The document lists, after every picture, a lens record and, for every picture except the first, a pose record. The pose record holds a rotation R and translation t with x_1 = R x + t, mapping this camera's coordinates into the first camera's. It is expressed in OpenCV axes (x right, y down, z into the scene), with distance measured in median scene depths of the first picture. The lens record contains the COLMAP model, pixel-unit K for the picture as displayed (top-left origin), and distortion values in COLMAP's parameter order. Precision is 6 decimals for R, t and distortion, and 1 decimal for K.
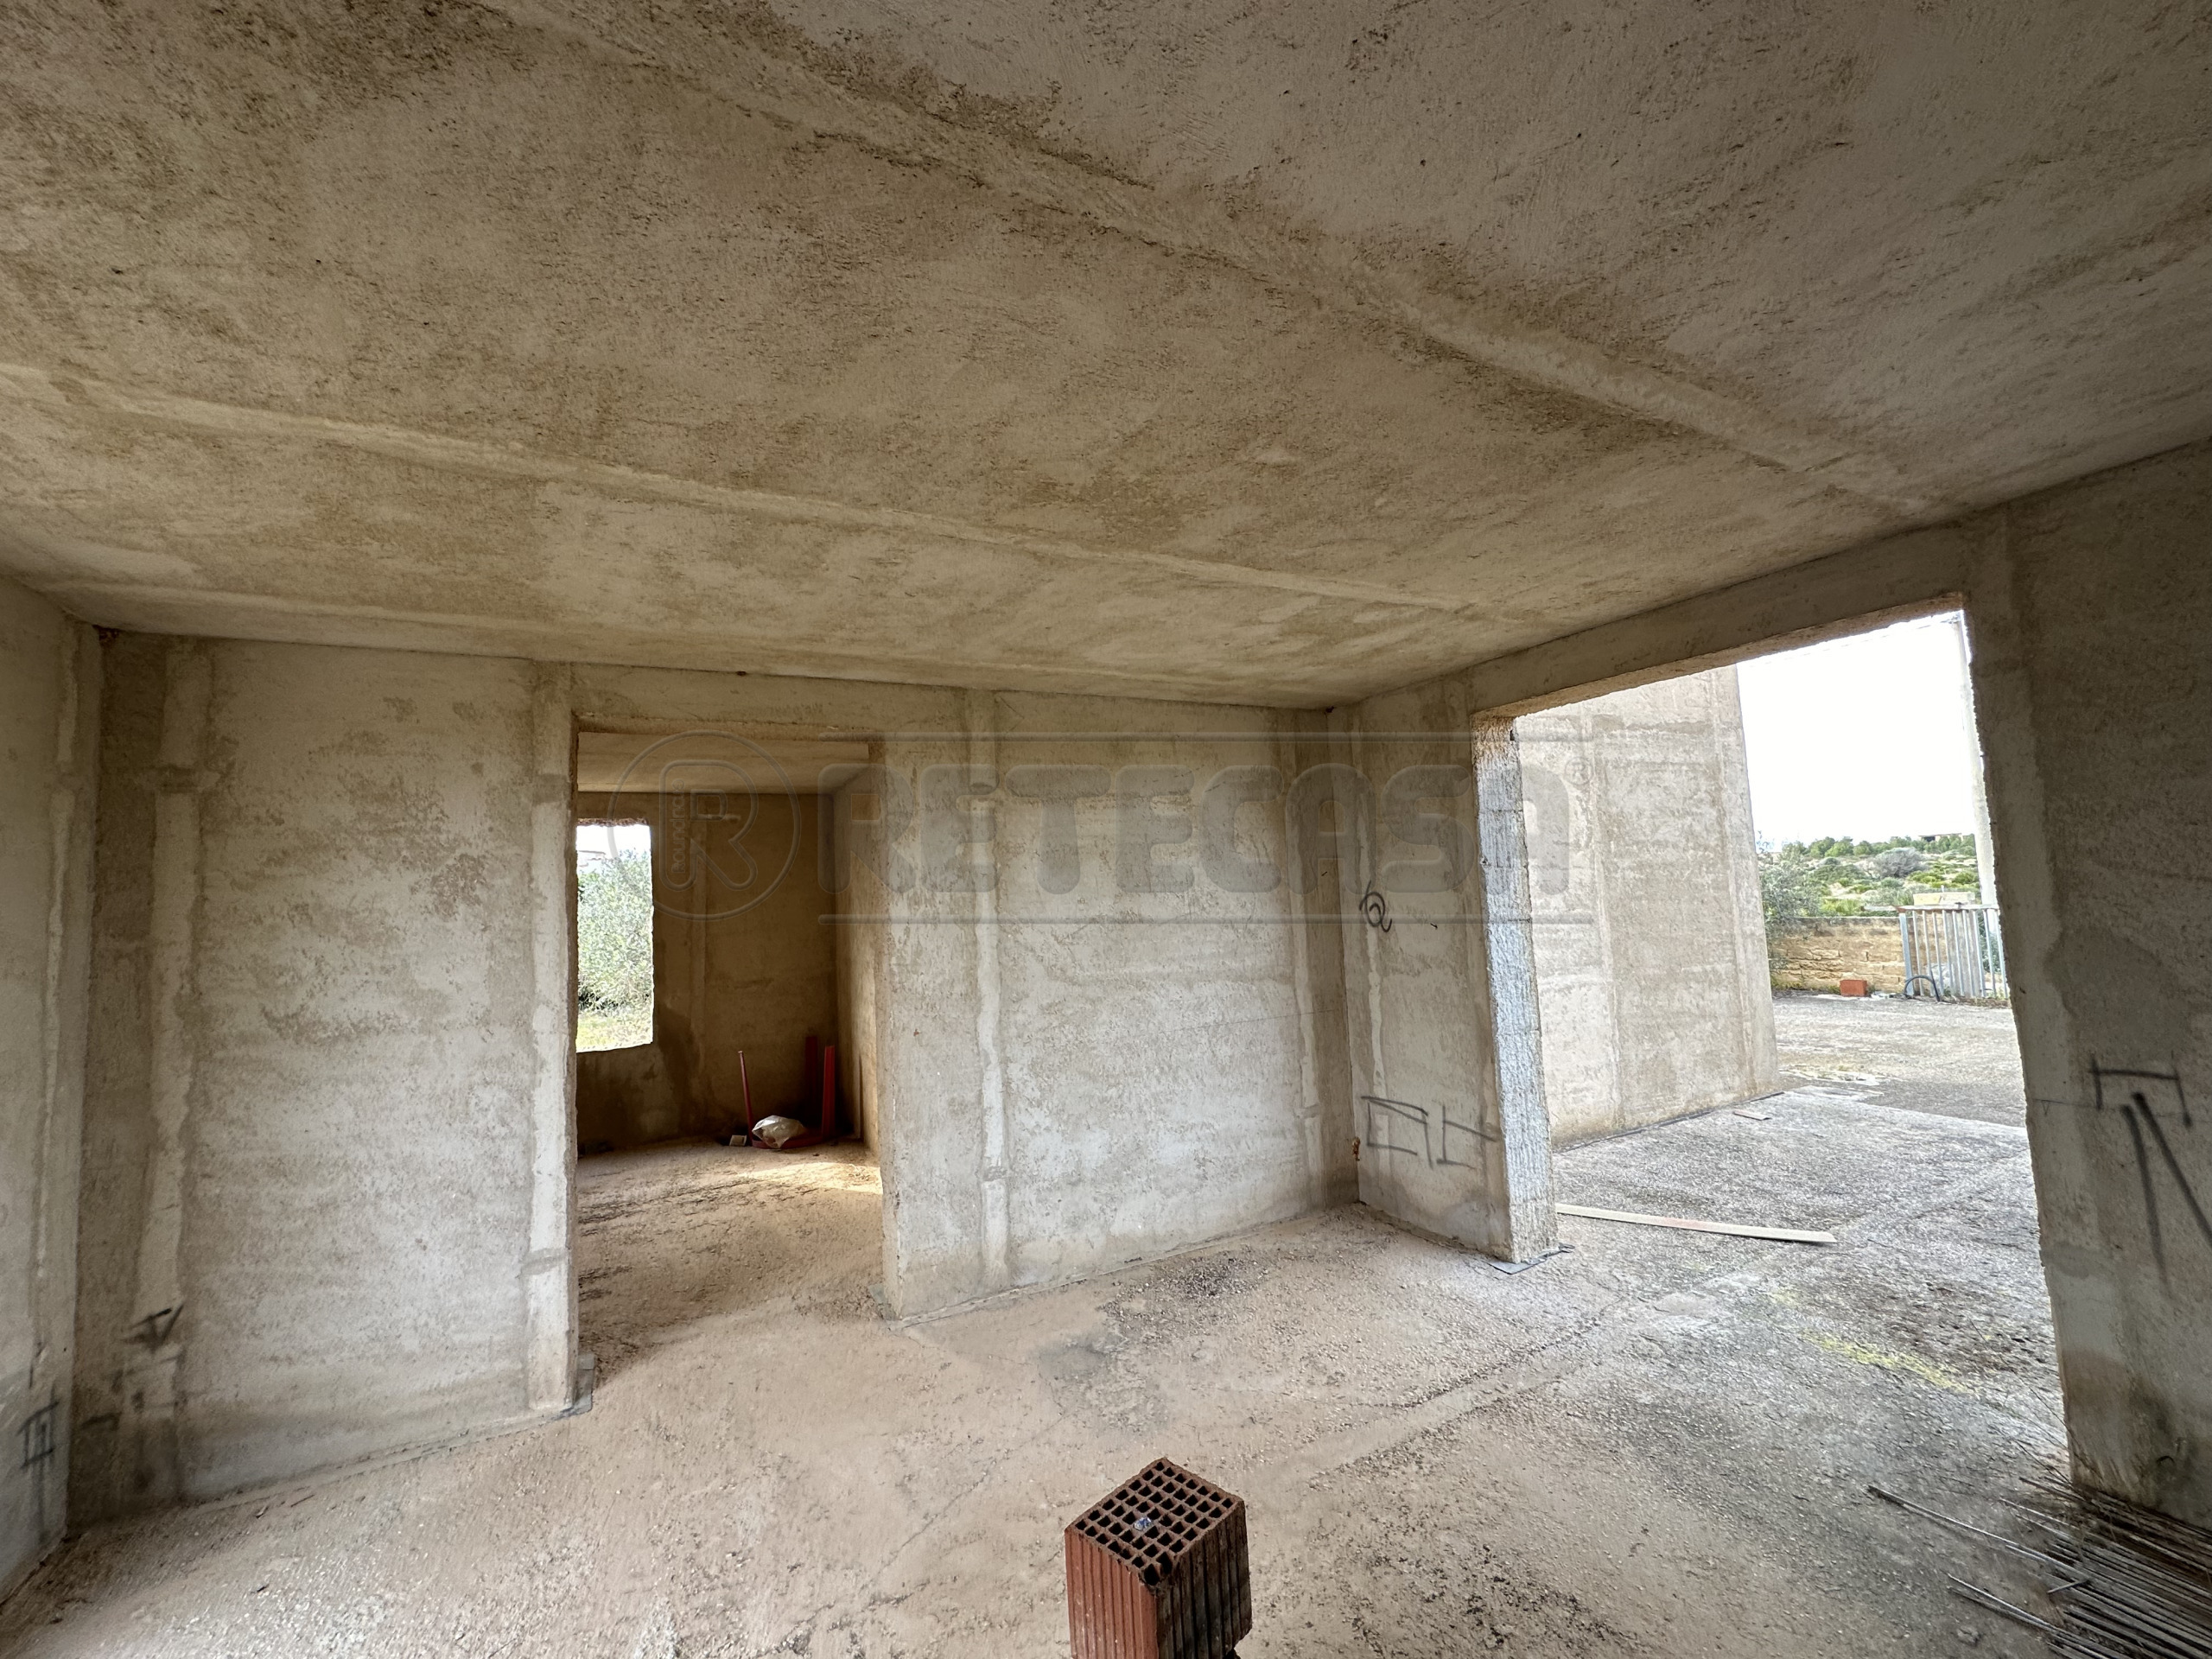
lens RADIAL K [[882.0, 0, 1108.8], [0, 882.0, 828.7], [0, 0, 1]] dist [-0.009076, 0.004037]
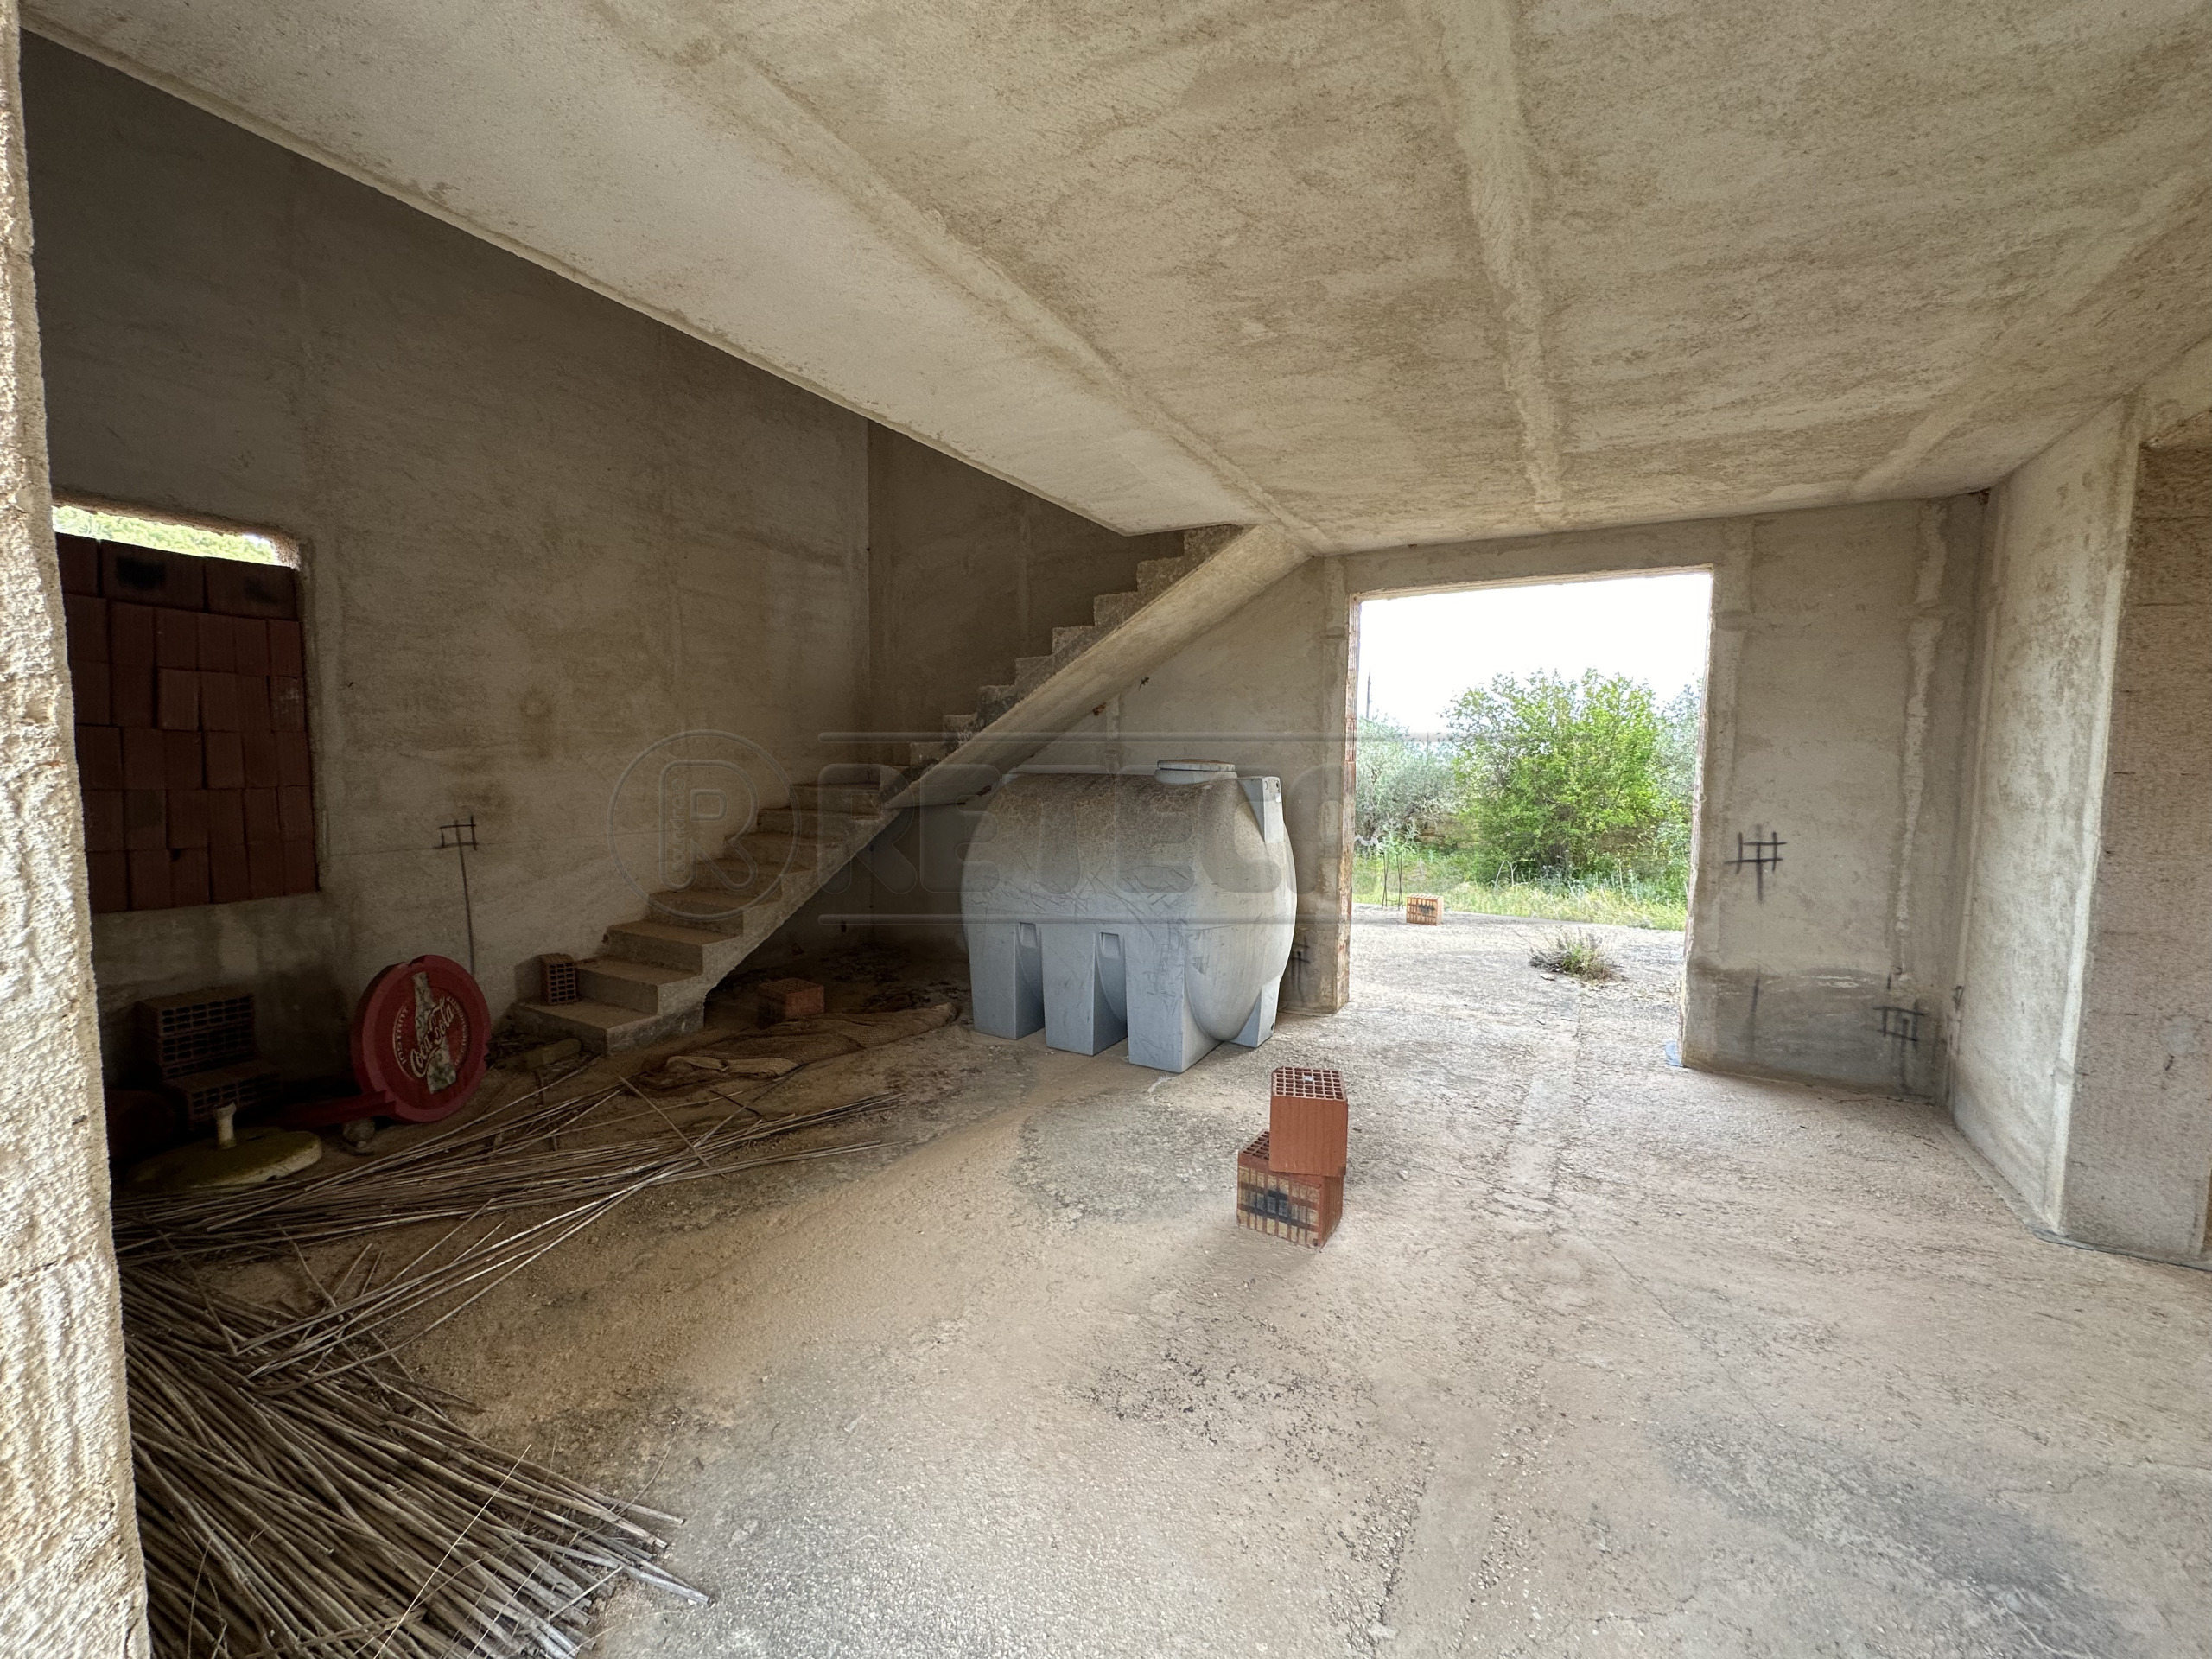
lens RADIAL K [[882.0, 0, 1108.8], [0, 882.0, 828.7], [0, 0, 1]] dist [-0.009076, 0.004037]
pose [[-0.829527, 0.082824, -0.552290, 0.897318], [0.070994, 0.996557, 0.042818, 0.160544], [0.553935, -0.003691, -0.832551, 1.582866]]
